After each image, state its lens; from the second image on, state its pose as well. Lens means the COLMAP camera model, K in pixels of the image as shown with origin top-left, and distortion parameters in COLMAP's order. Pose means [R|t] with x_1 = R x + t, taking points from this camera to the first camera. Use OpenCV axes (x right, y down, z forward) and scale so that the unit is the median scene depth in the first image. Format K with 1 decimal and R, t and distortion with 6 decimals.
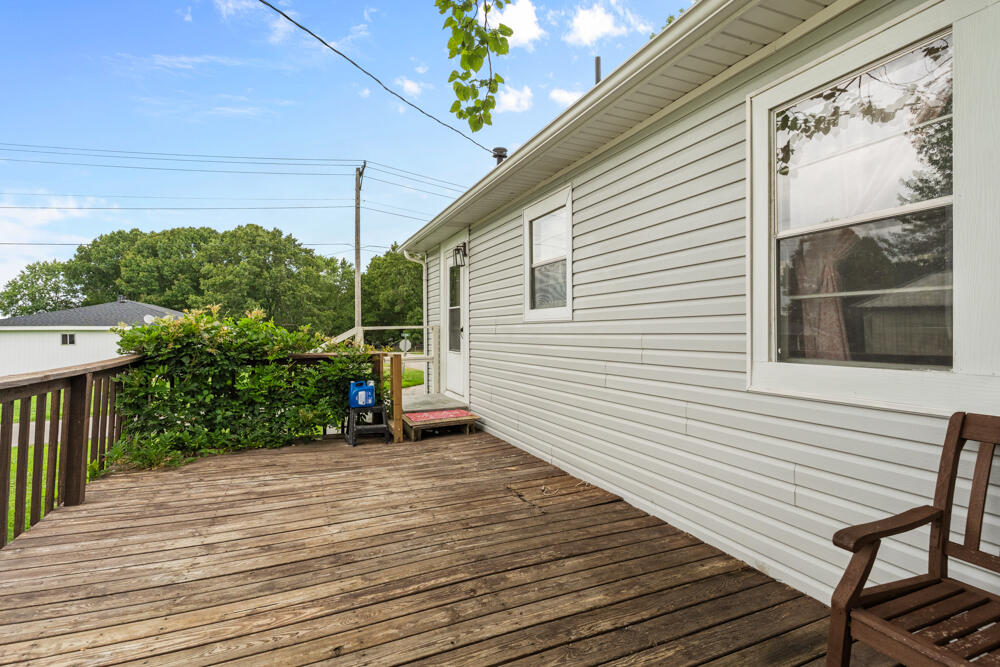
lens RADIAL K [[473.2, 0, 497.1], [0, 473.2, 334.2], [0, 0, 1]] dist [-0.003075, -0.000213]
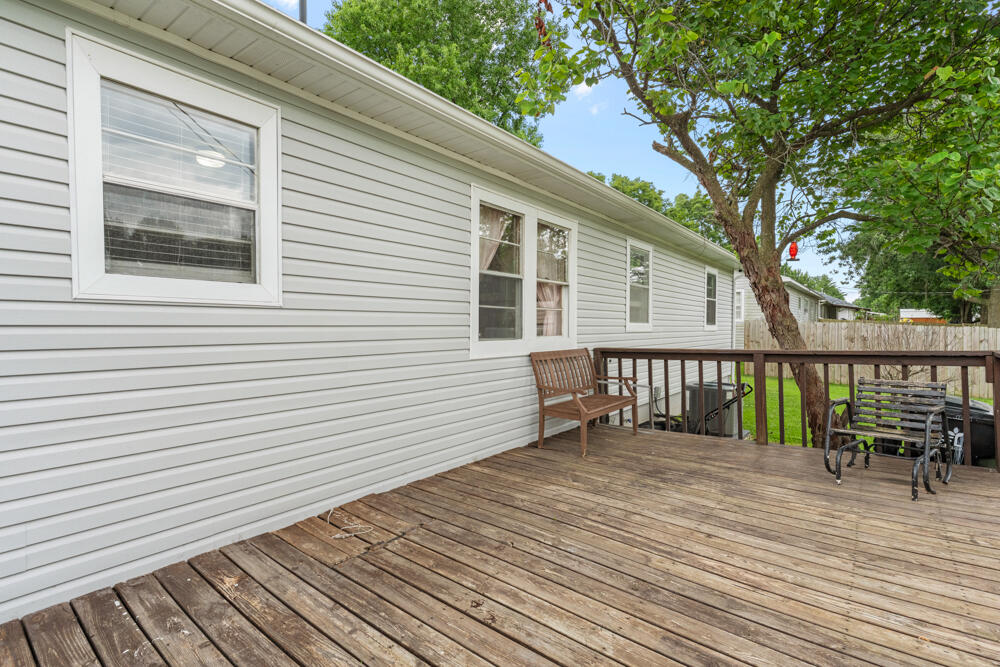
lens RADIAL K [[473.2, 0, 497.7], [0, 473.2, 328.5], [0, 0, 1]] dist [-0.003075, -0.000213]
pose [[-0.476332, -0.003872, 0.879257, -0.993922], [-0.002436, 0.999992, 0.003084, 0.000993], [-0.879262, -0.000673, -0.476338, 1.713884]]
